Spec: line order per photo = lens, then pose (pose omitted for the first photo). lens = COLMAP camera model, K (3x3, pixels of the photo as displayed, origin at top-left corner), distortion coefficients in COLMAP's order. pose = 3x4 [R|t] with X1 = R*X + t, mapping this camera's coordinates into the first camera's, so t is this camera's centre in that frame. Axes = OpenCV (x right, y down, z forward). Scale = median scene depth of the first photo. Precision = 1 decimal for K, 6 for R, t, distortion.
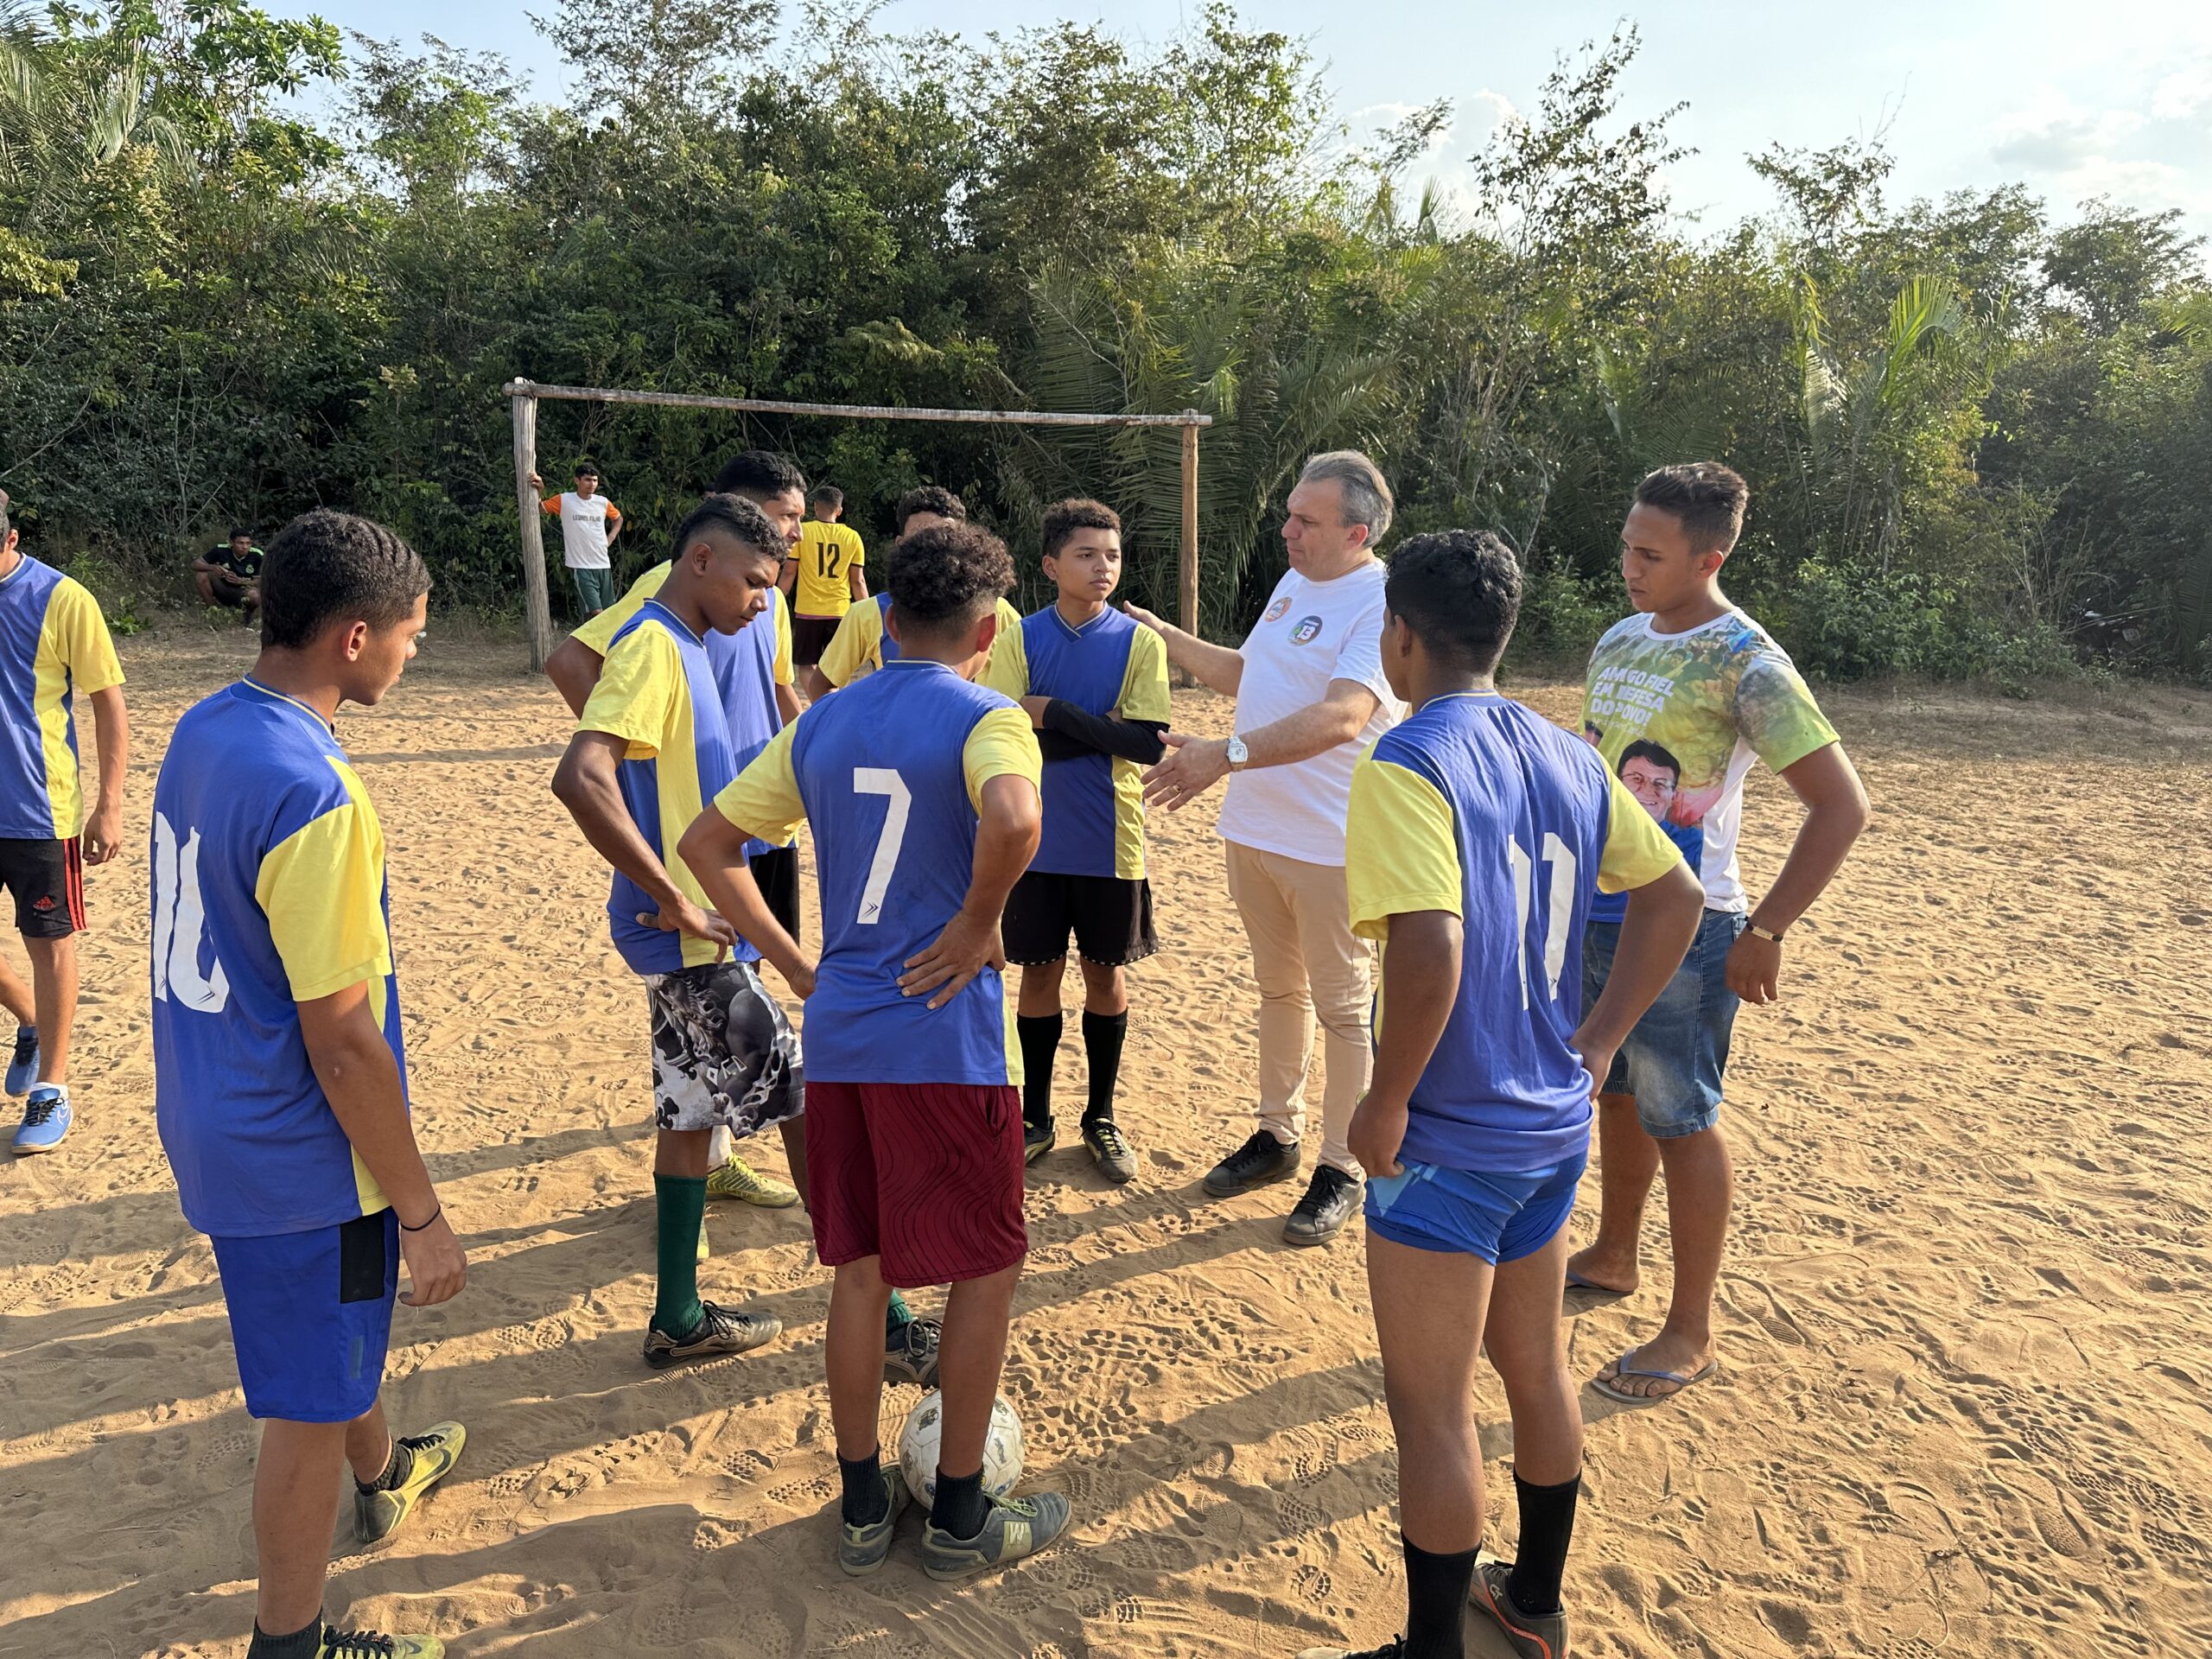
lens RADIAL K [[1551.6, 0, 1079.6], [0, 1551.6, 833.3], [0, 0, 1]] dist [0.028573, -0.042513]
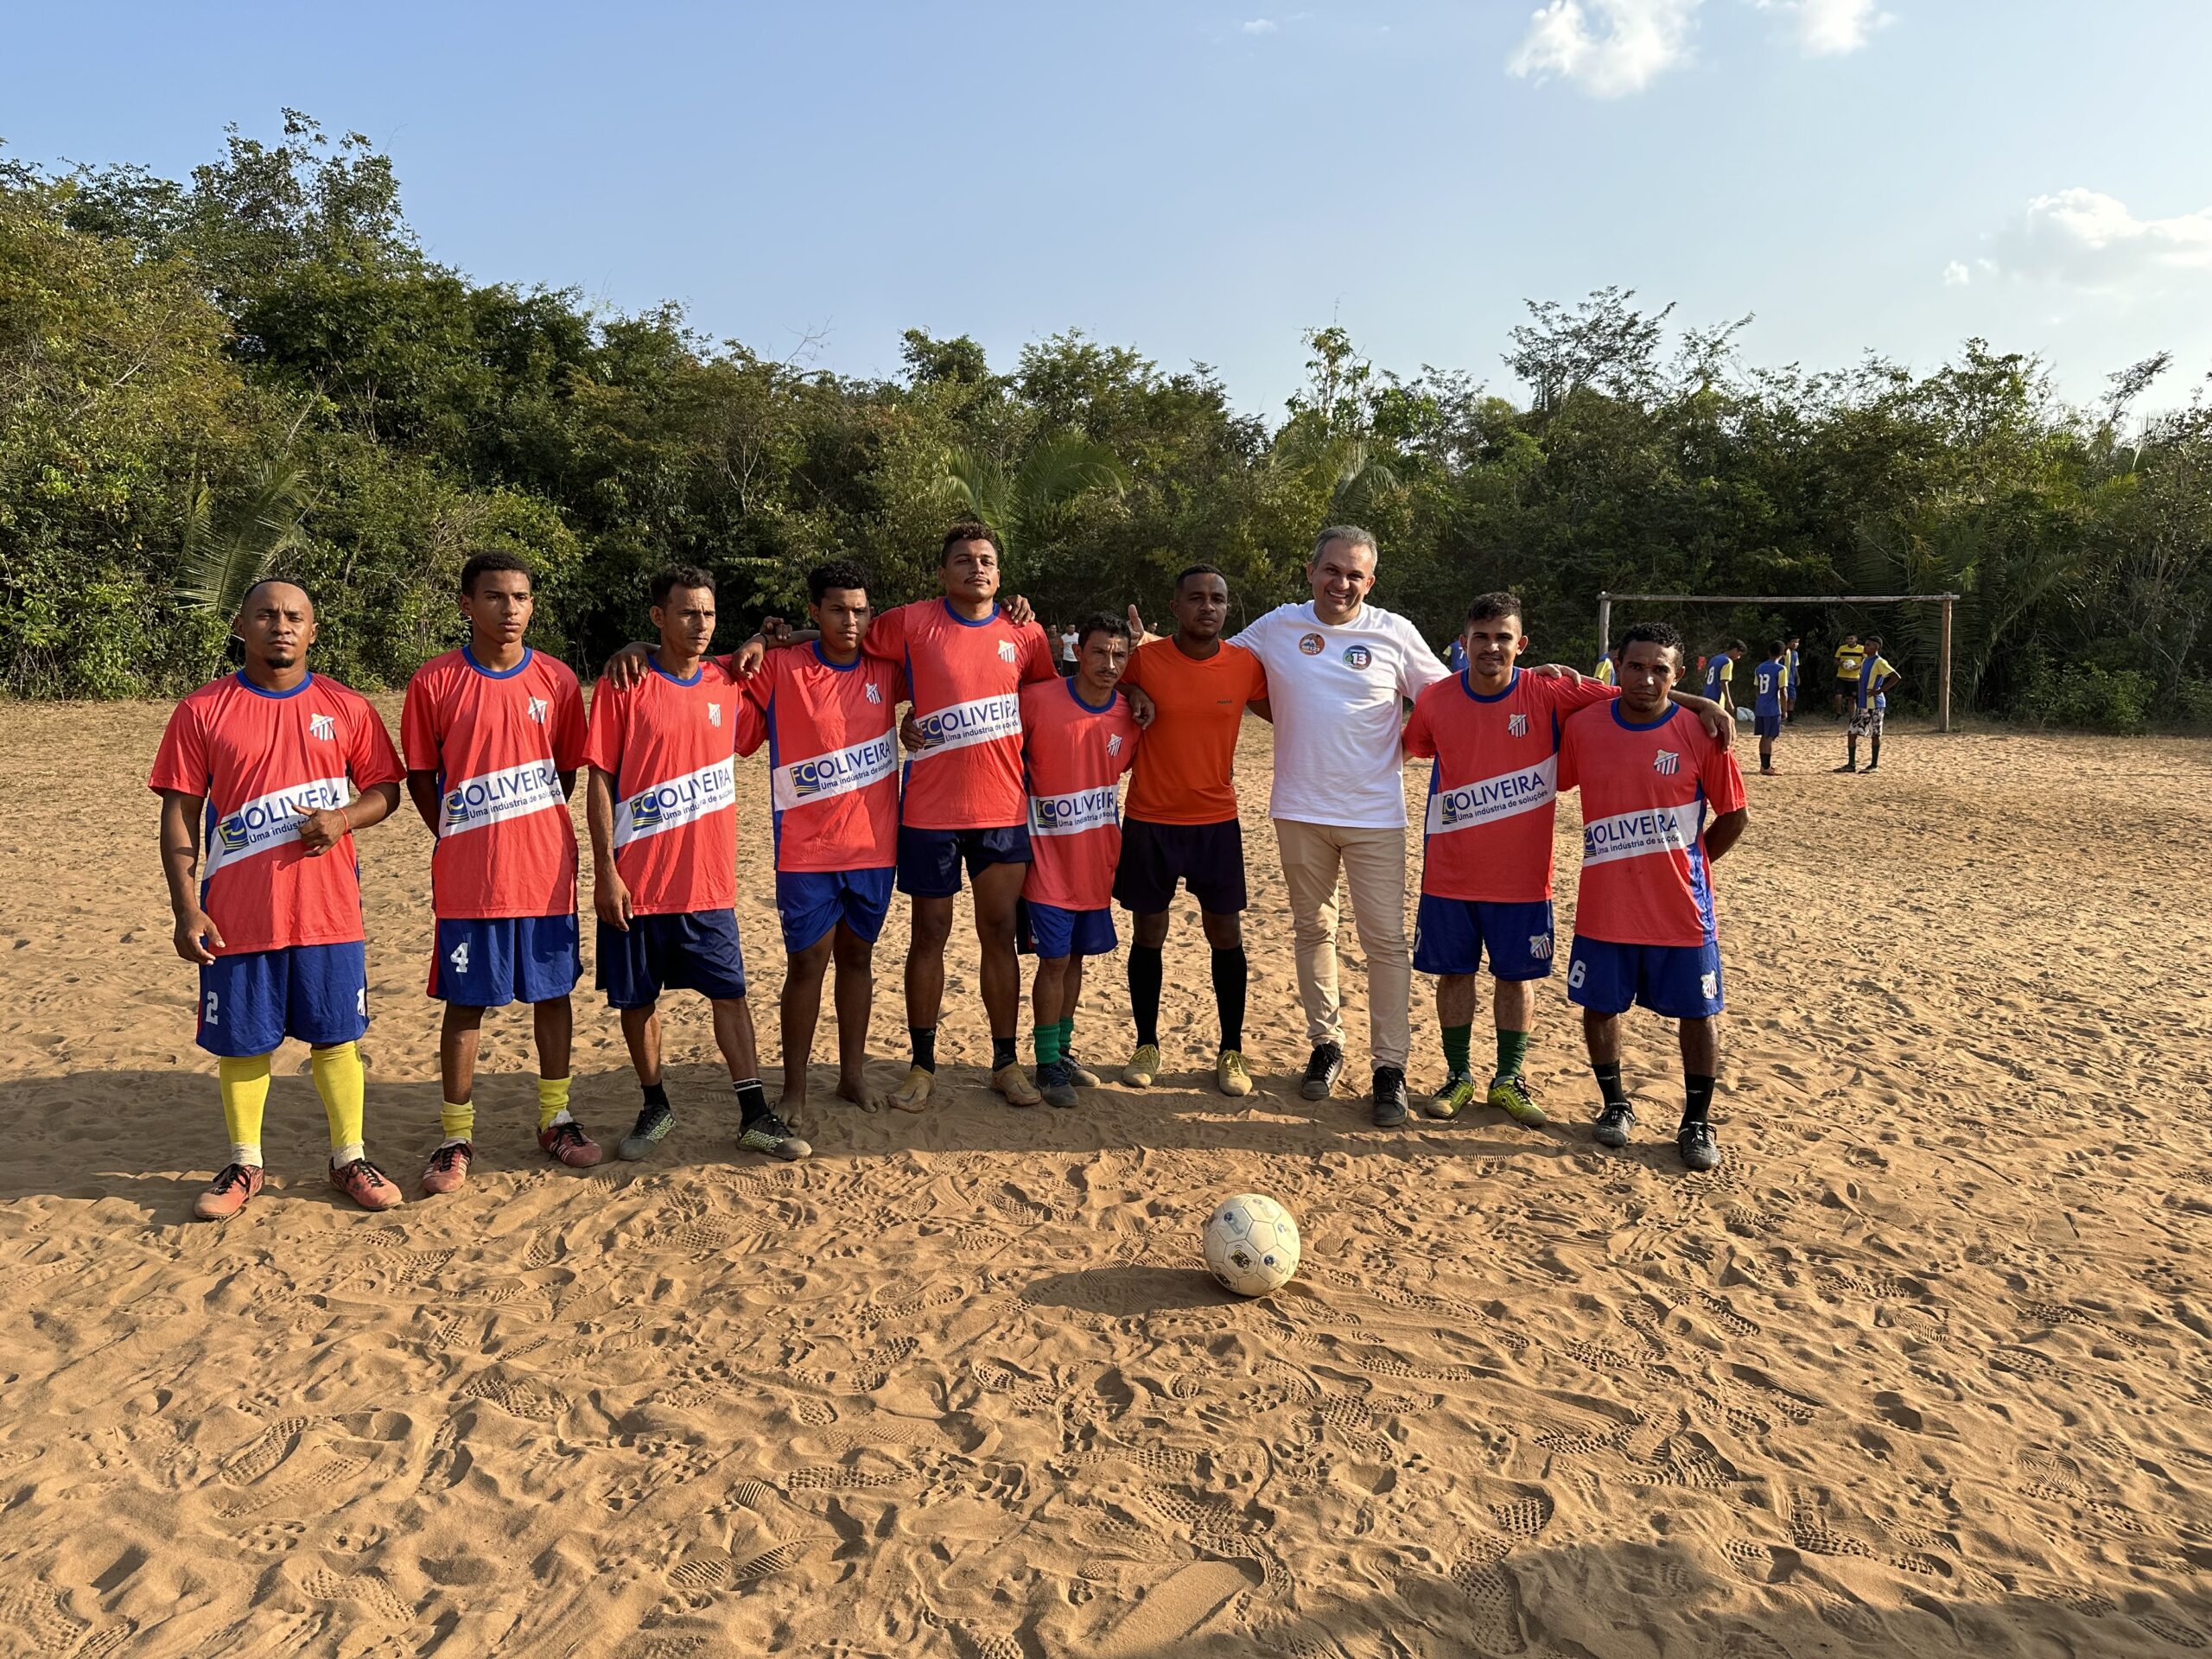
lens RADIAL K [[1546.7, 0, 1105.9], [0, 1546.7, 831.1], [0, 0, 1]] dist [0.014269, -0.044565]
pose [[0.907302, 0.030611, -0.419364, -0.139036], [-0.069253, 0.994605, -0.077231, 0.541189], [0.414738, 0.099114, 0.904527, -2.531391]]
